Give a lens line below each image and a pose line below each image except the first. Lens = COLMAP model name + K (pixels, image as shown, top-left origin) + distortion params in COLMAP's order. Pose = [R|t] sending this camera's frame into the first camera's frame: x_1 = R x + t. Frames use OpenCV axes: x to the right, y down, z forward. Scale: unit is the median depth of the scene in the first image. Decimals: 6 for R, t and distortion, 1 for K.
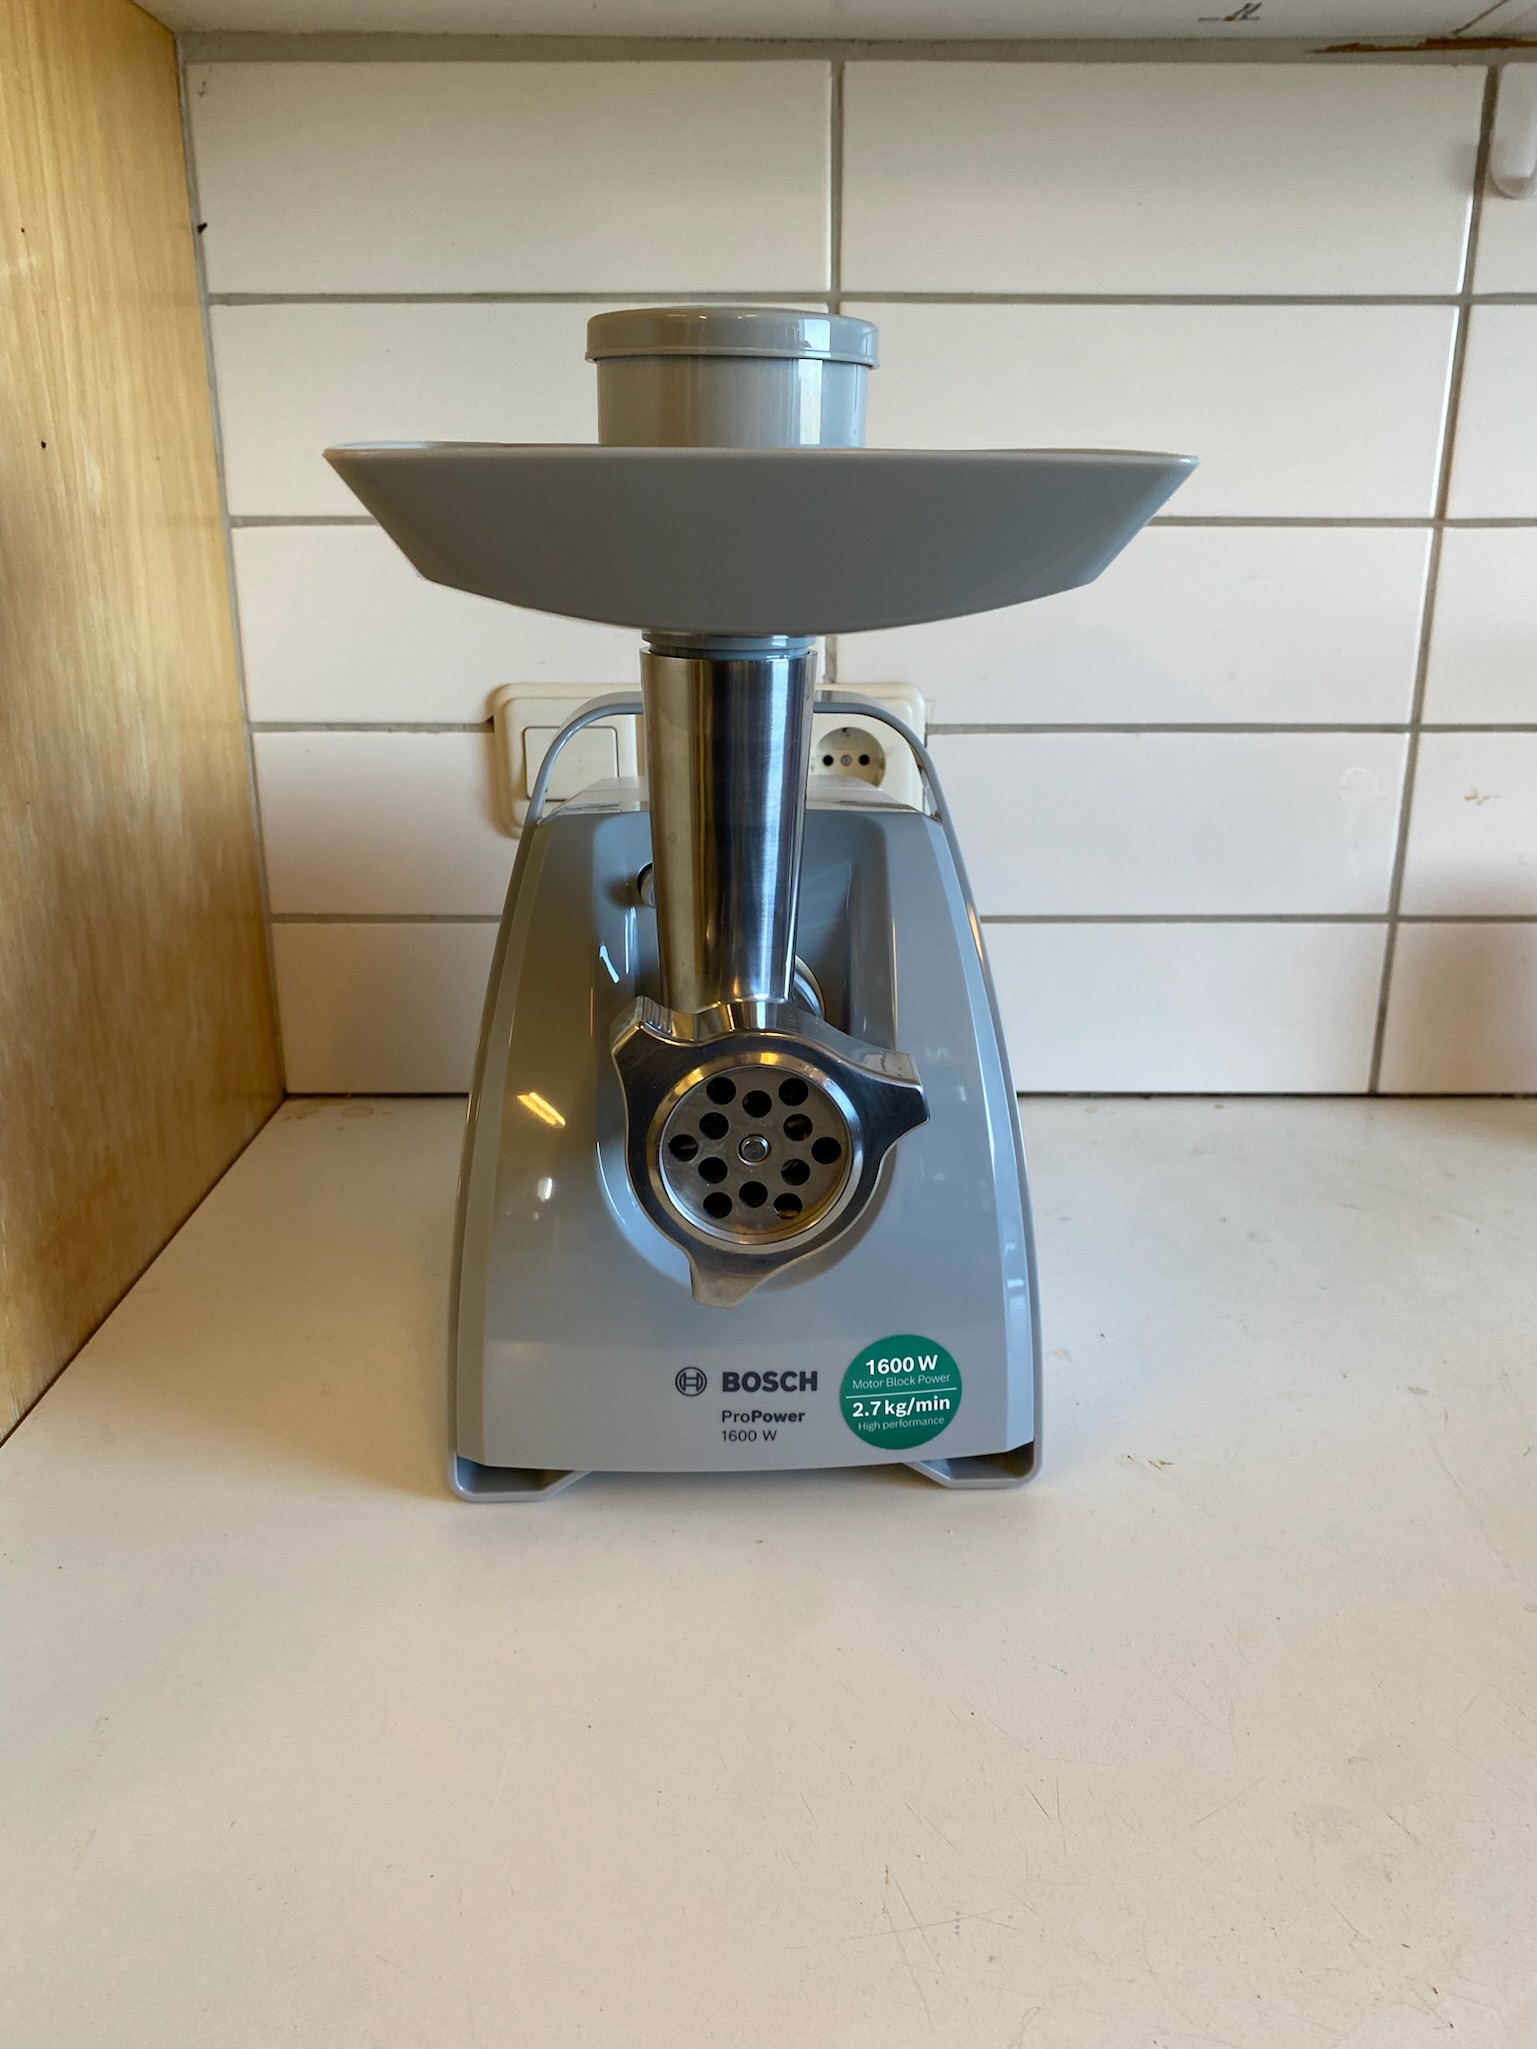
lens RADIAL K [[1552.8, 0, 763.8], [0, 1552.8, 1014.5], [0, 0, 1]] dist [-0.014380, -0.000868]
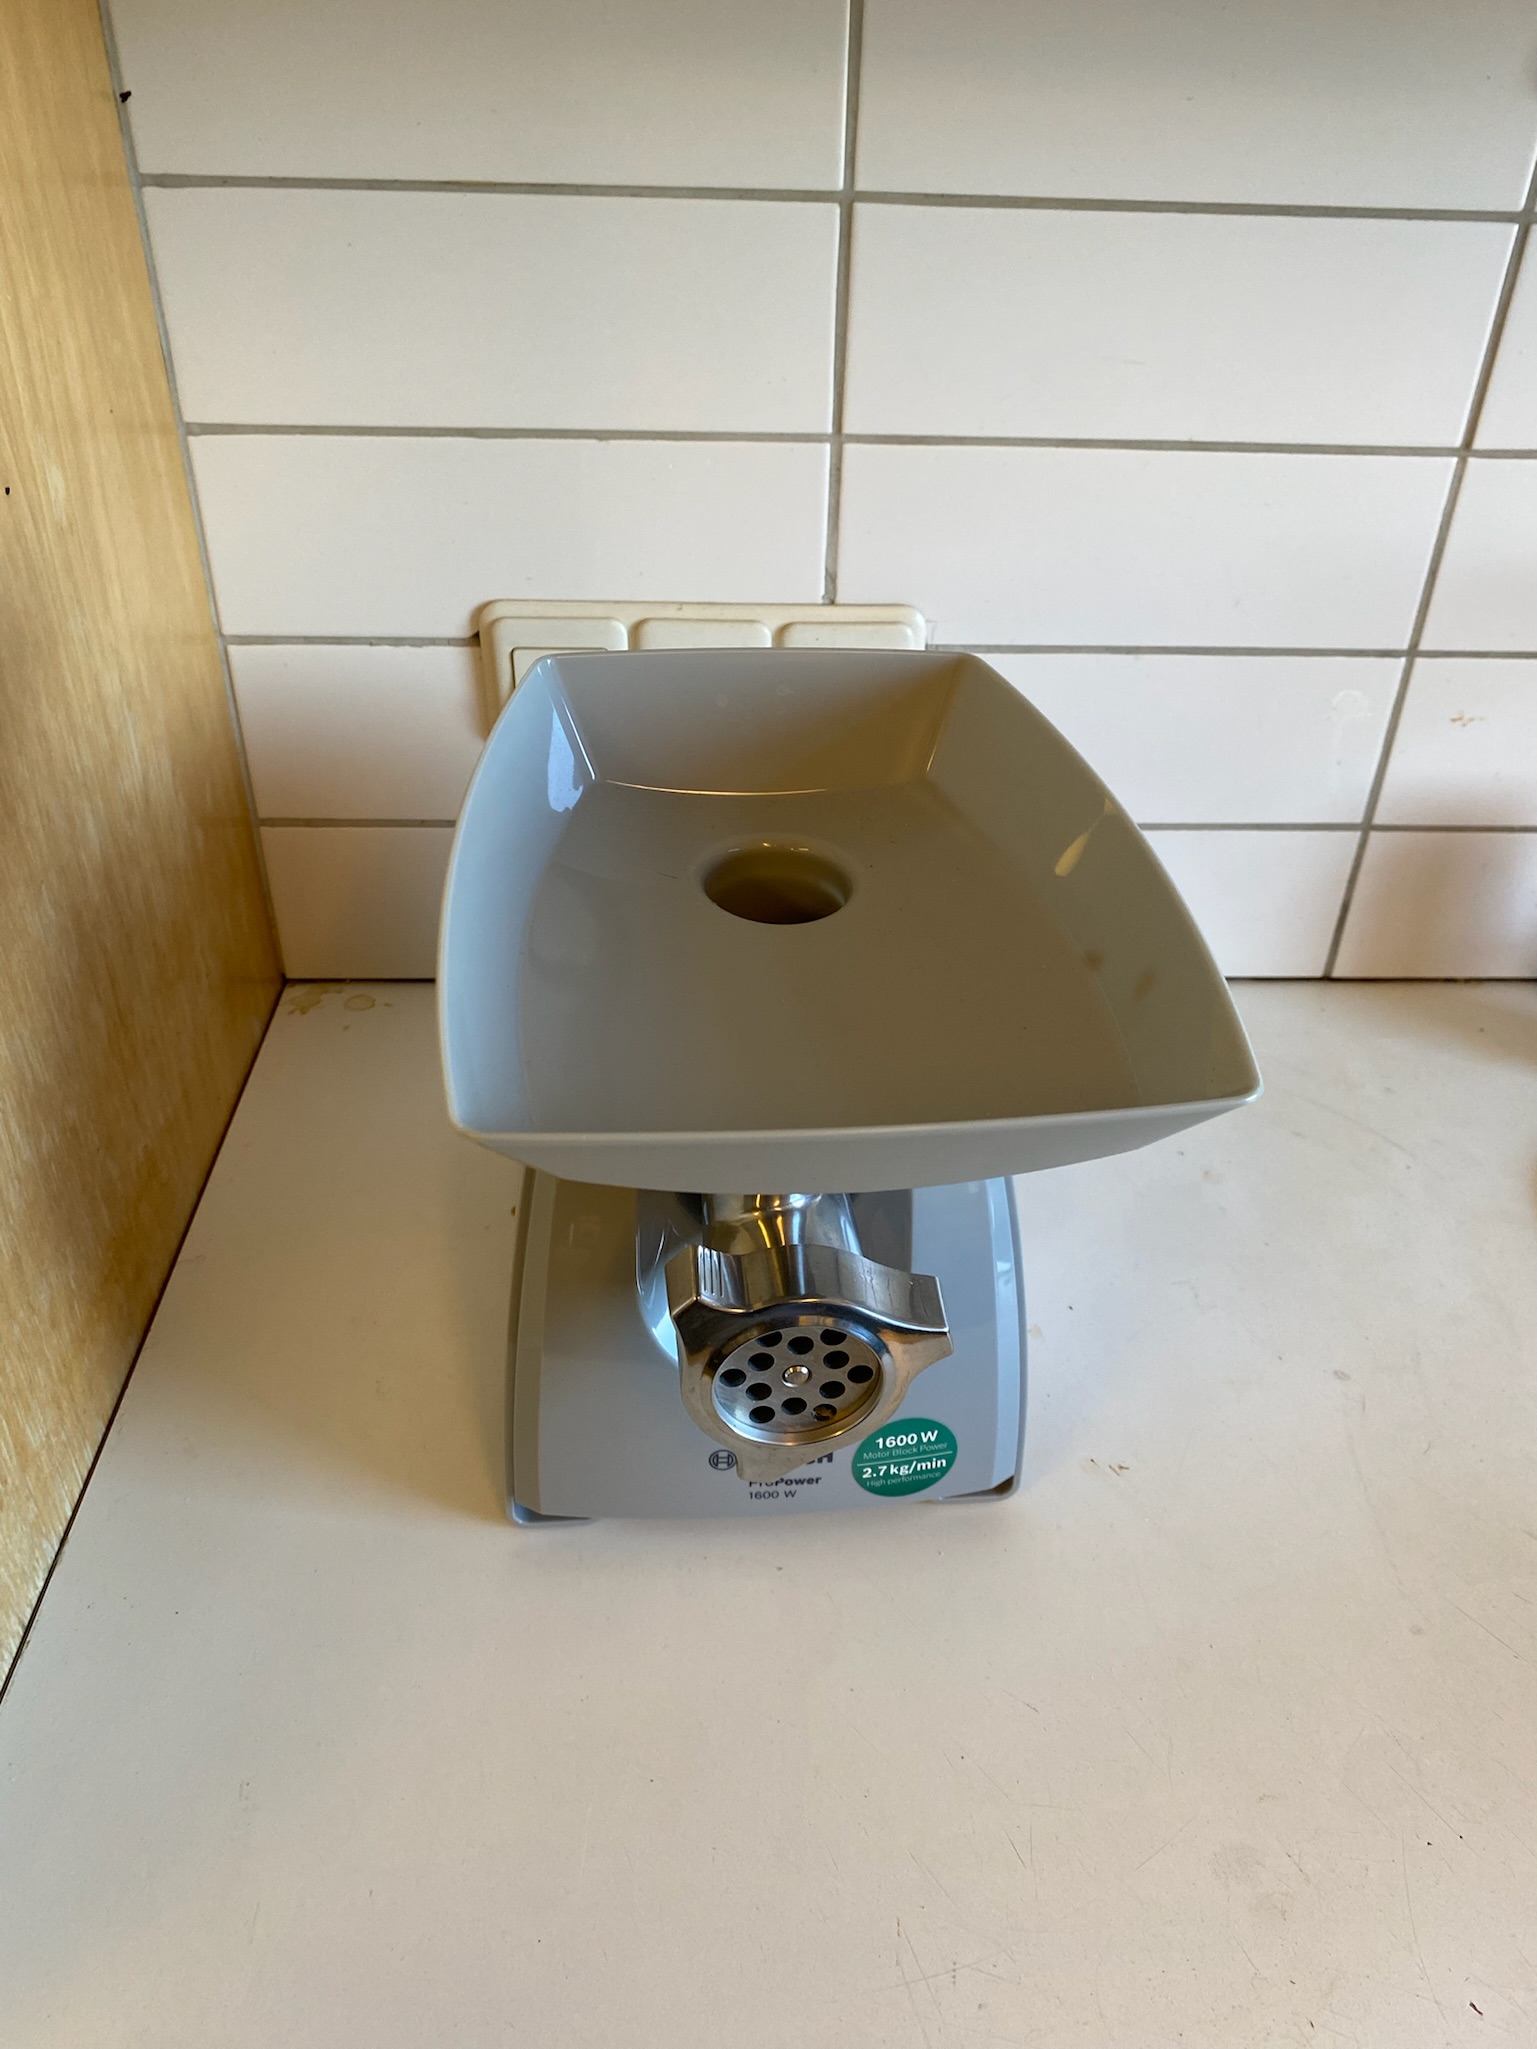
lens RADIAL K [[1552.8, 0, 782.1], [0, 1552.8, 995.3], [0, 0, 1]] dist [-0.014380, -0.000868]
pose [[0.998547, -0.002910, 0.053812, -0.058339], [-0.012827, 0.957014, 0.289757, -0.385164], [-0.052342, -0.290026, 0.955586, 0.004682]]
